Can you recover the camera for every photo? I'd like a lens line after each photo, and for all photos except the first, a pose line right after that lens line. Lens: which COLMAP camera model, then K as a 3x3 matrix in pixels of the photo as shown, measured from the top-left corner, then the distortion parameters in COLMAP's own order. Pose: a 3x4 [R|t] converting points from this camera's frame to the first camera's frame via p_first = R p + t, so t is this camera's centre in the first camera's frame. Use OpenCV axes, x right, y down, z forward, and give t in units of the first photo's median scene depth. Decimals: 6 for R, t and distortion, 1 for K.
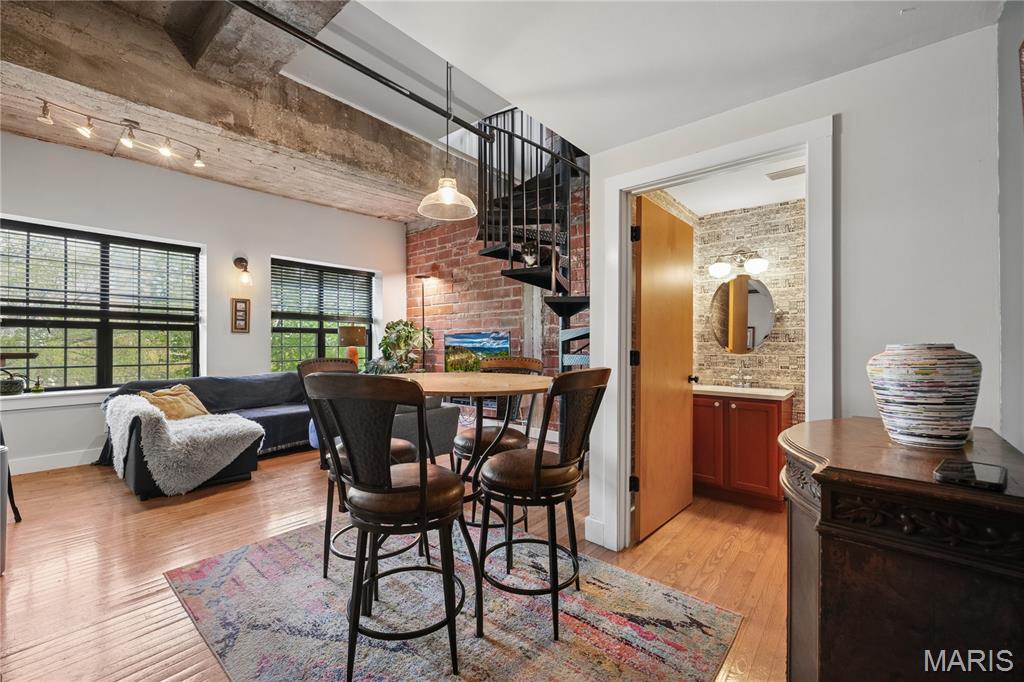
lens RADIAL K [[421.8, 0, 517.5], [0, 421.8, 346.6], [0, 0, 1]] dist [0.000008, -0.000023]
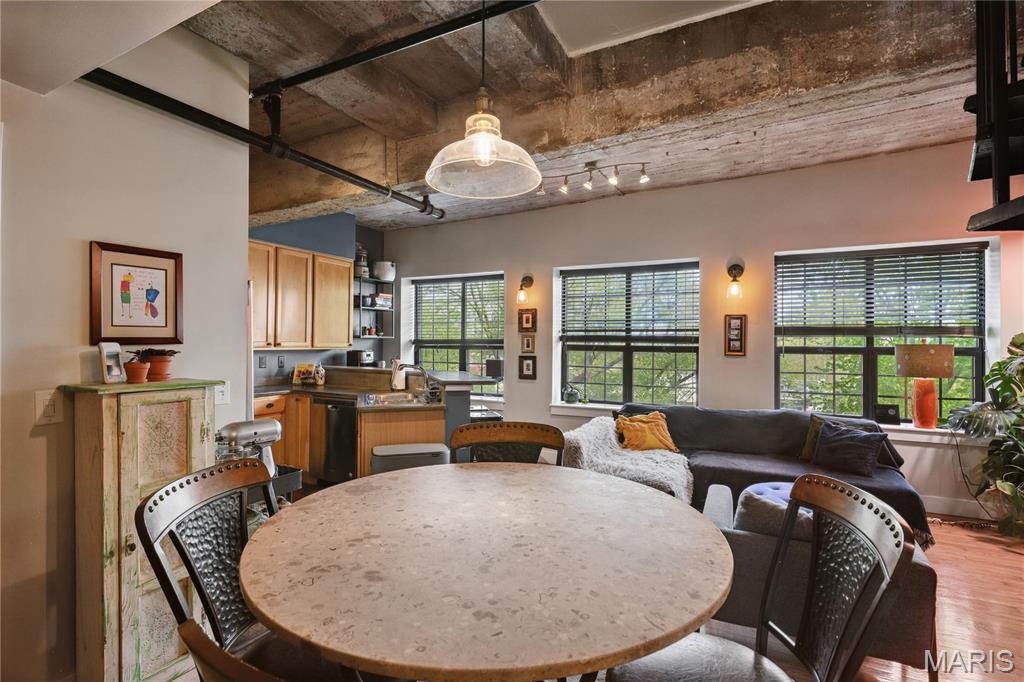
lens RADIAL K [[487.2, 0, 514.4], [0, 487.2, 340.9], [0, 0, 1]] dist [0.000589, 0.000112]
pose [[0.215505, -0.005834, -0.976485, 0.202489], [-0.011247, 0.999901, -0.008456, -0.056608], [0.976438, 0.012805, 0.215418, 0.434860]]
